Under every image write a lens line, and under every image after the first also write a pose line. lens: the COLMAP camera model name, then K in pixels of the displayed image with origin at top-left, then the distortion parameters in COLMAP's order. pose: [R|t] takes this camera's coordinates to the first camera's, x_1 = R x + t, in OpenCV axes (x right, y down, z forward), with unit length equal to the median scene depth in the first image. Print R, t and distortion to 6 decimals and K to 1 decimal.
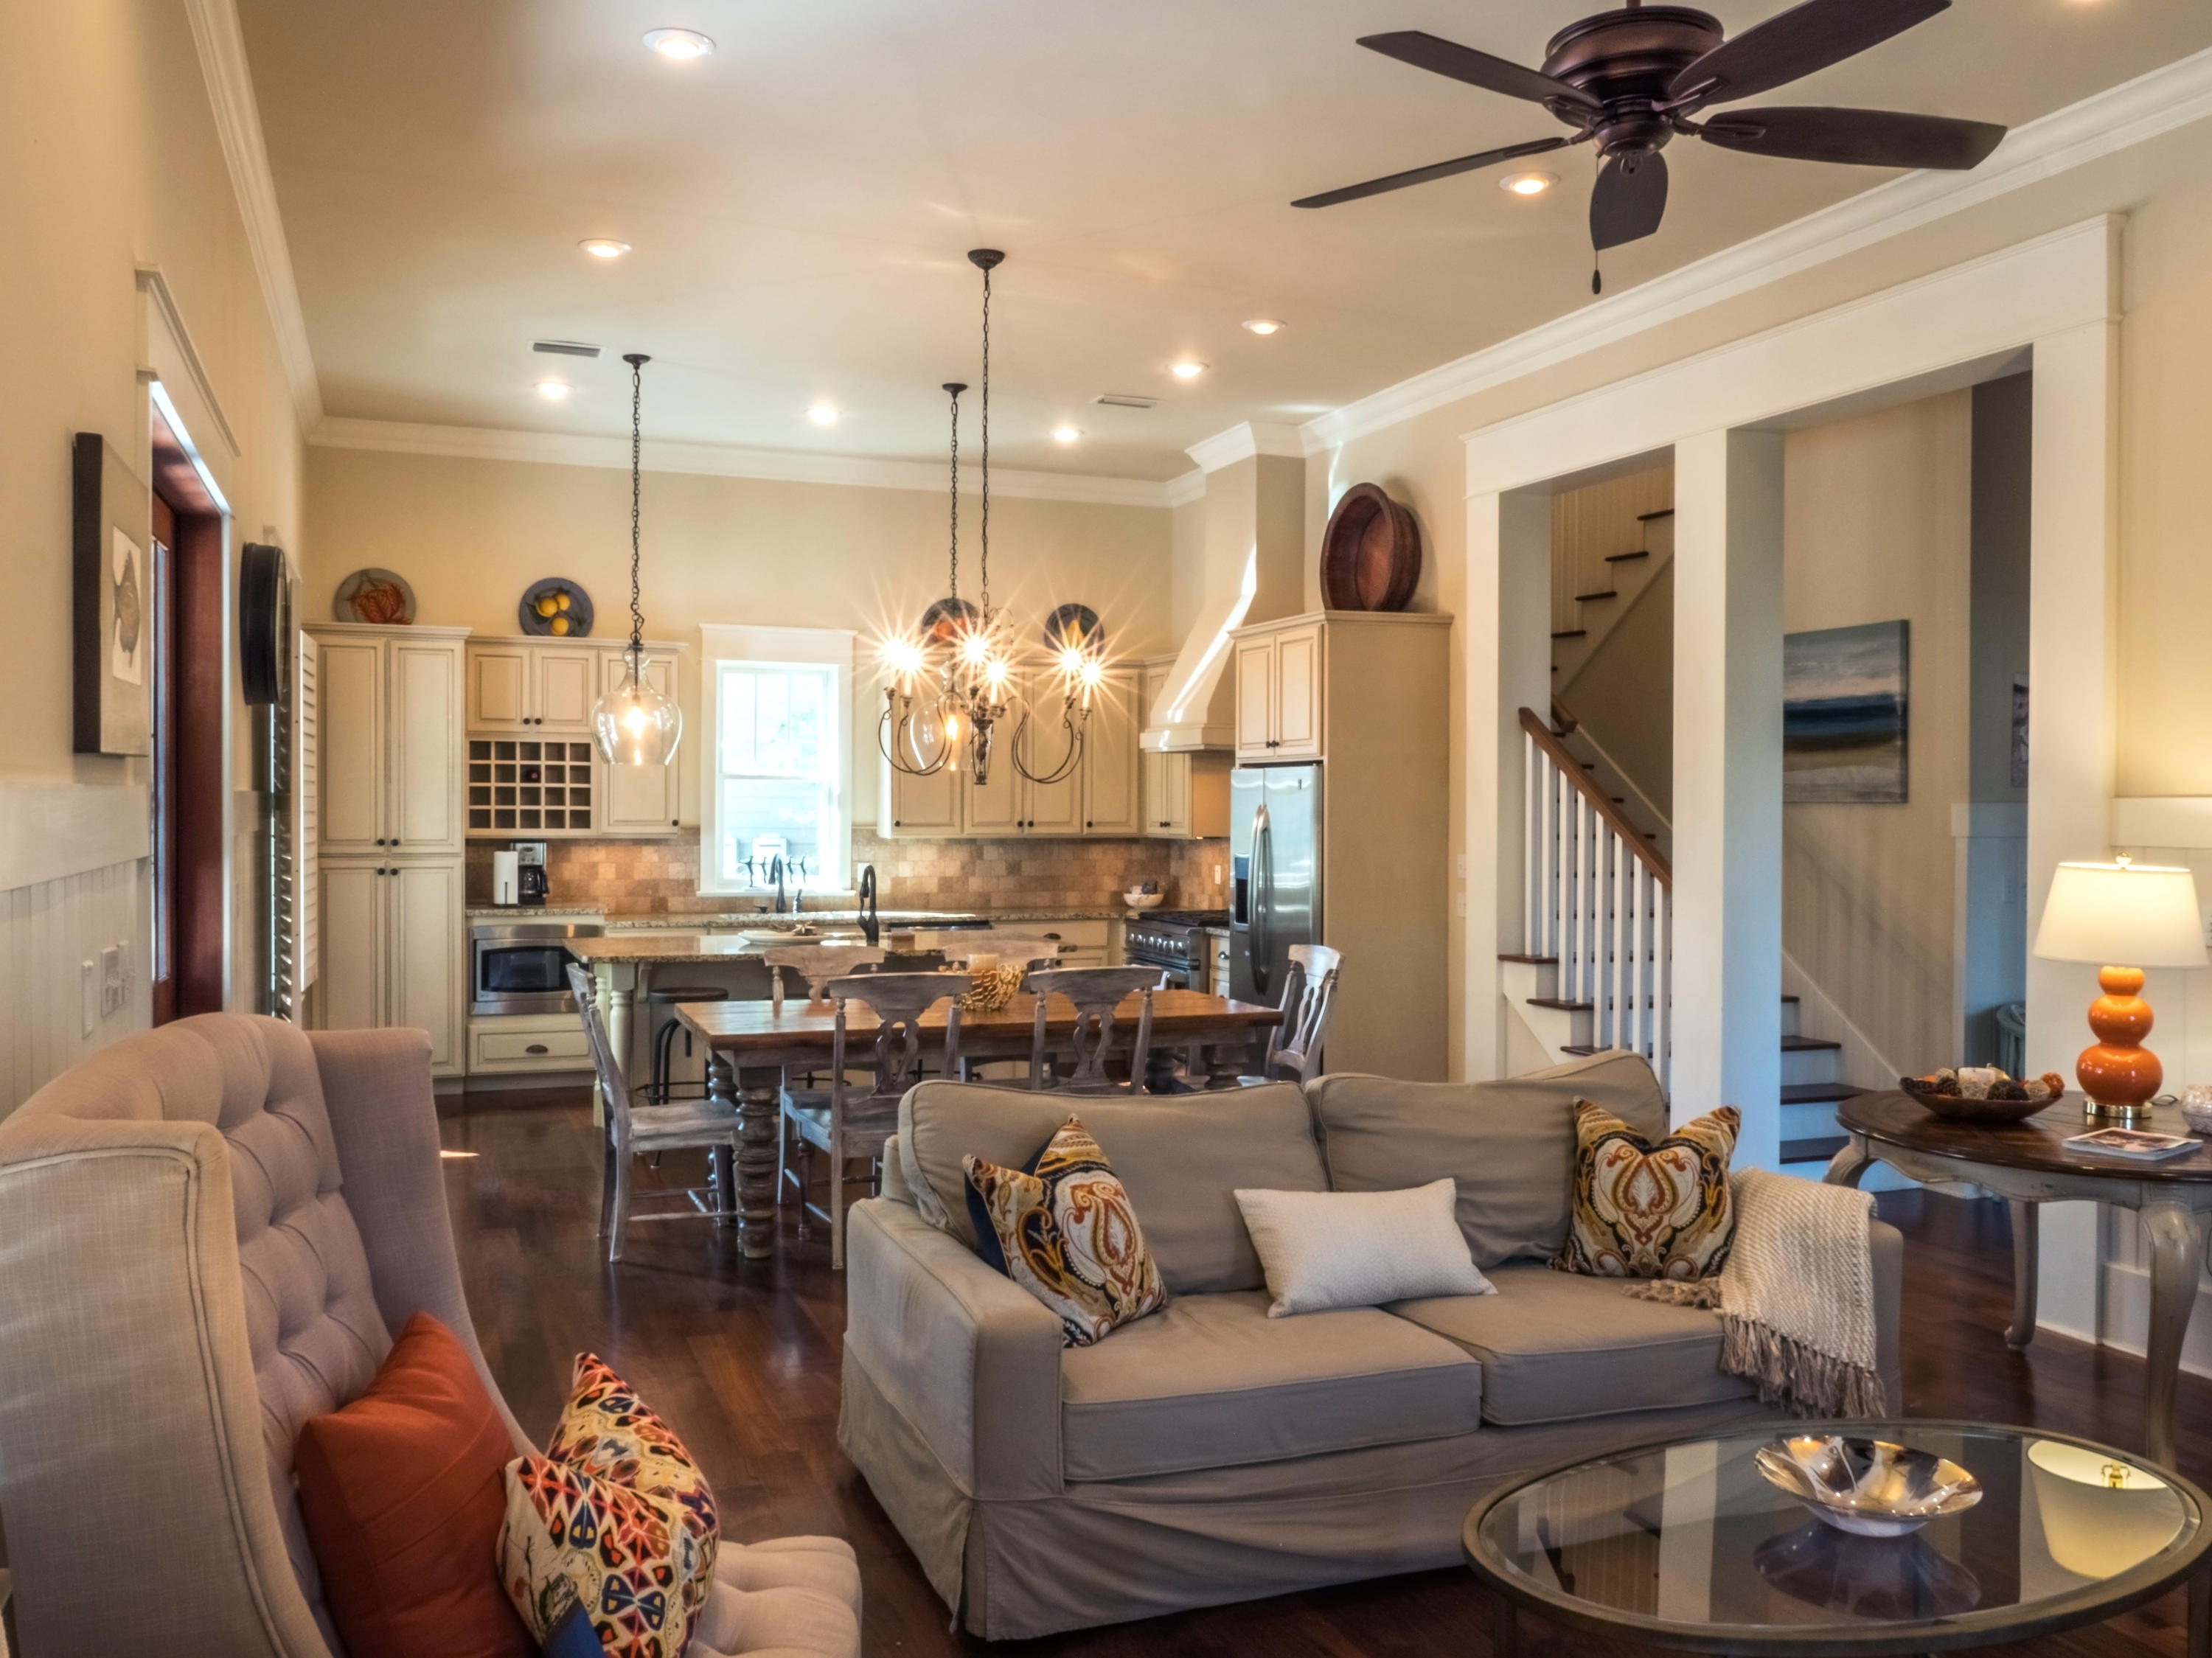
lens RADIAL K [[1844.1, 0, 1104.1], [0, 1844.1, 822.9], [0, 0, 1]] dist [0.012777, -0.000975]
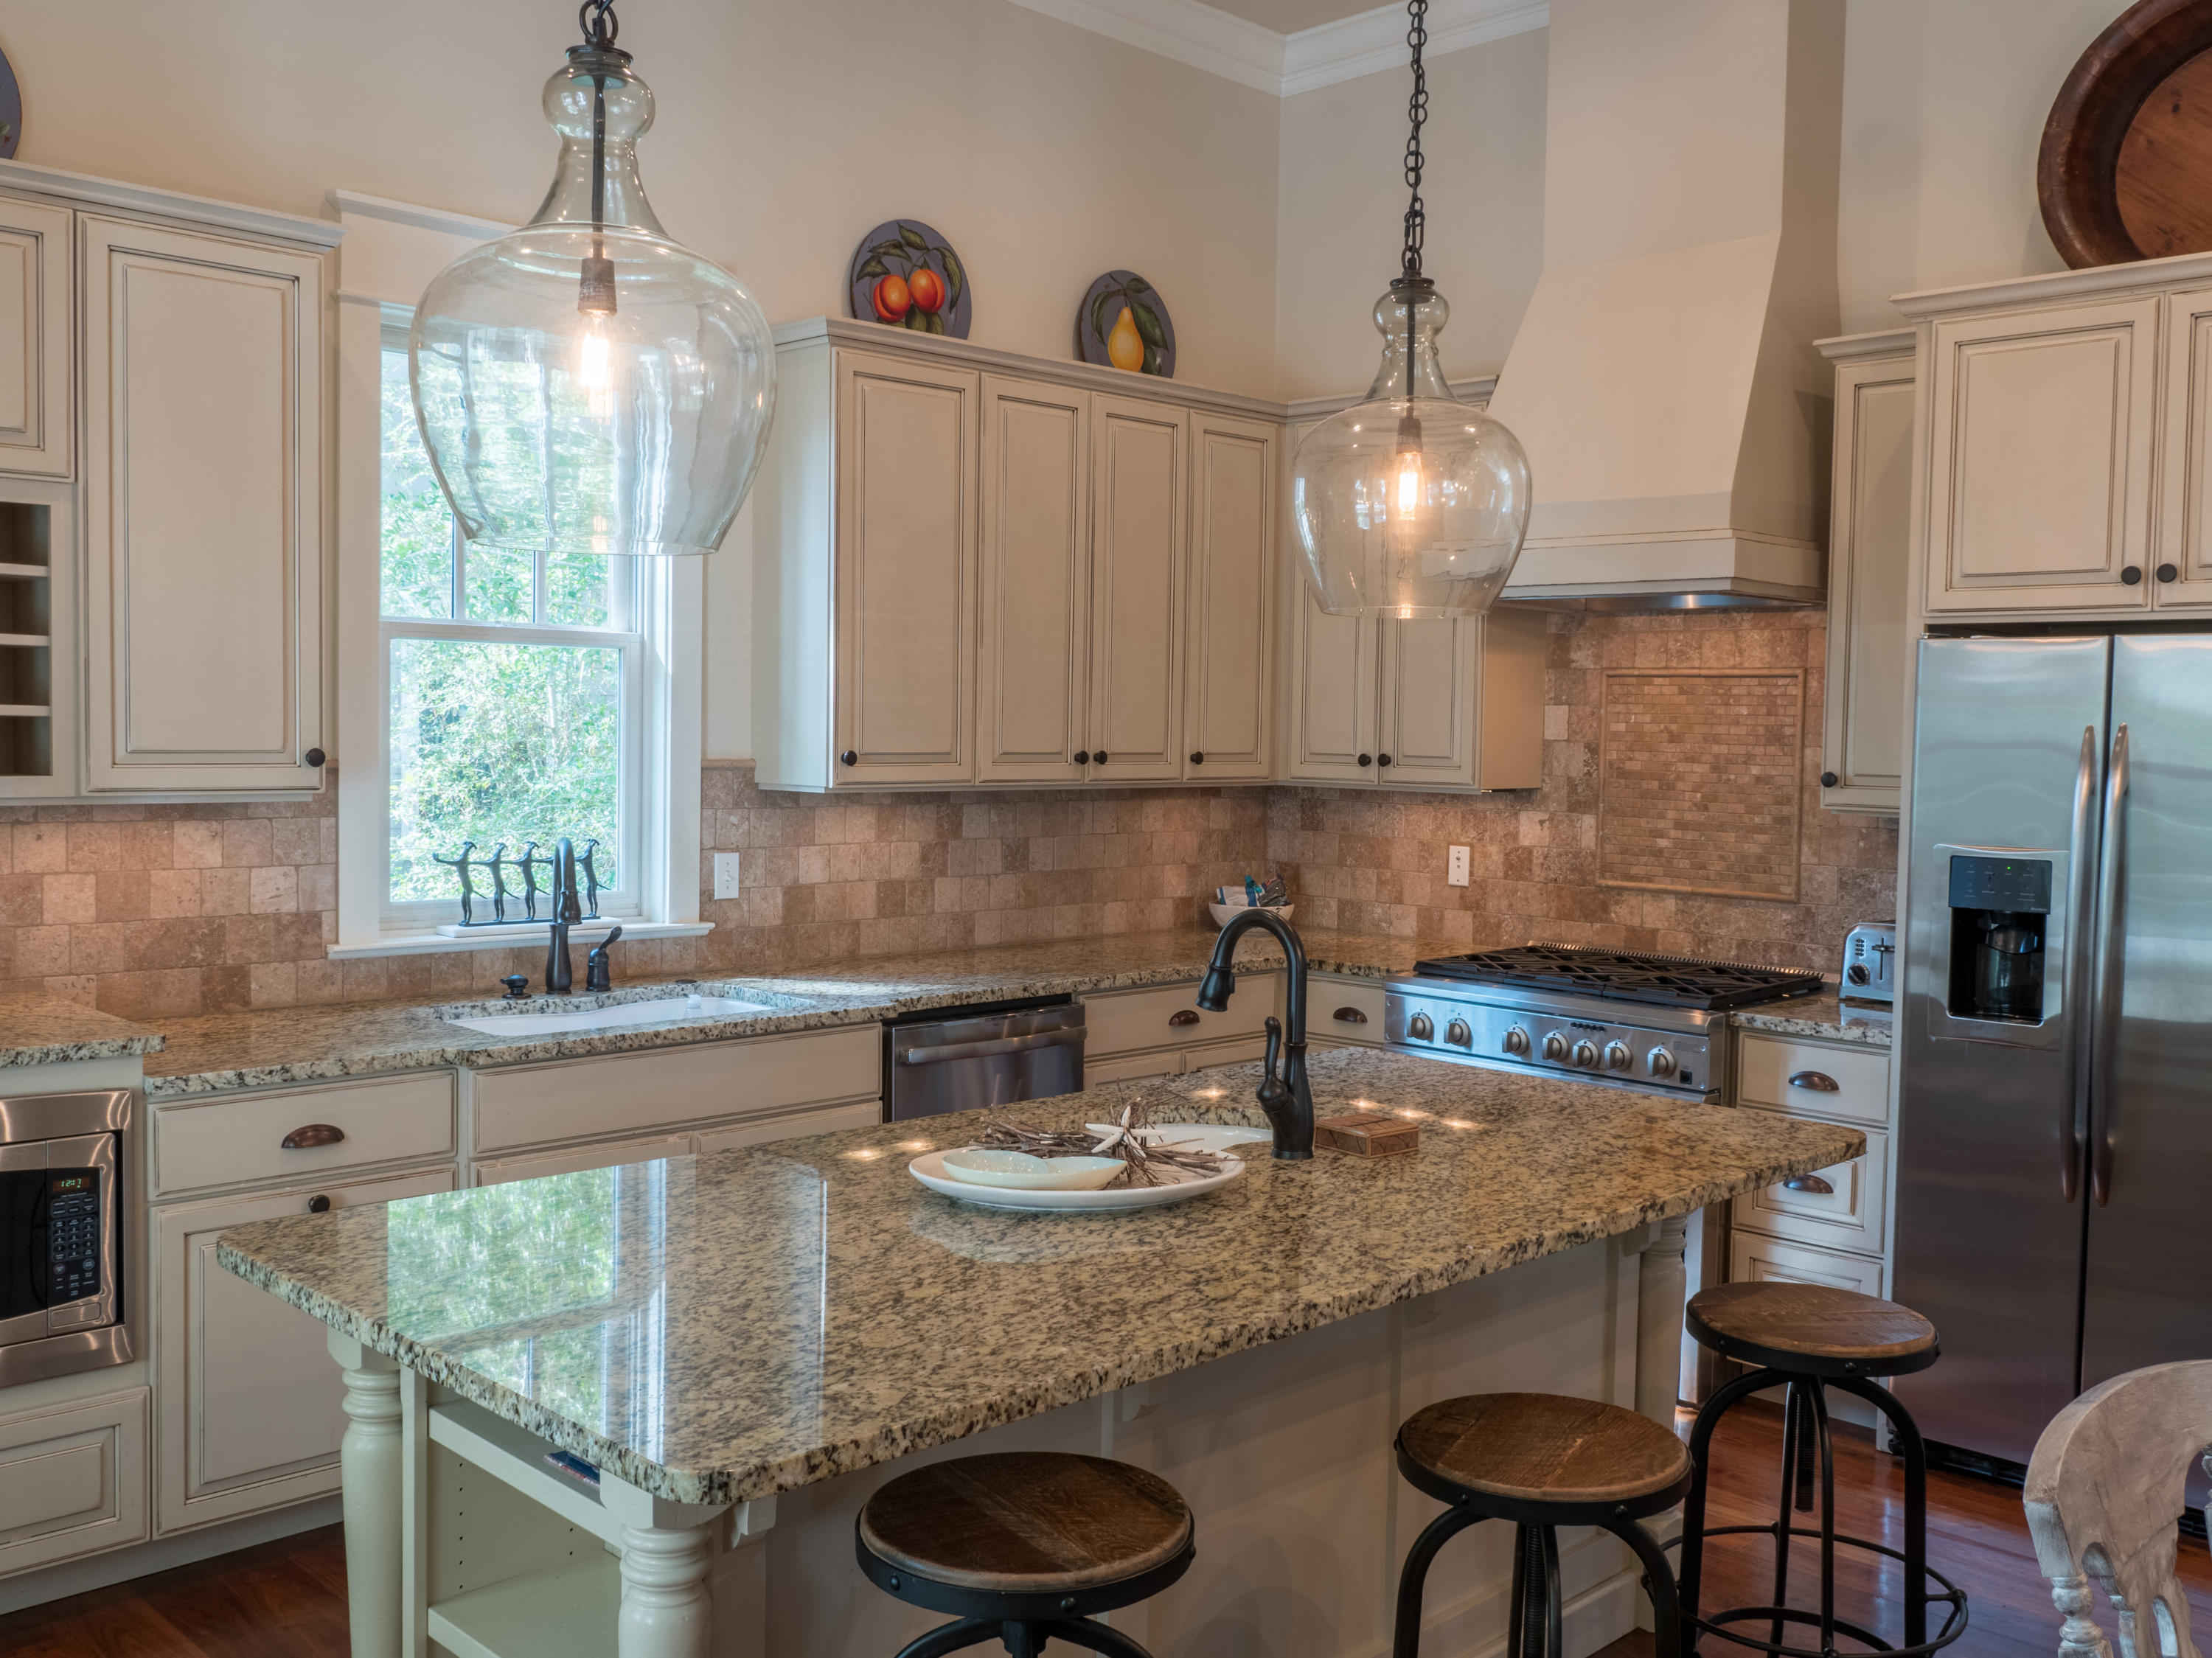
lens RADIAL K [[2045.6, 0, 1108.9], [0, 2045.6, 822.8], [0, 0, 1]] dist [0.002524, 0.000000]
pose [[0.916425, -0.009537, 0.400093, -0.254893], [-0.009138, 0.998957, 0.044742, -0.006304], [-0.400103, -0.044659, 0.915382, 0.608110]]
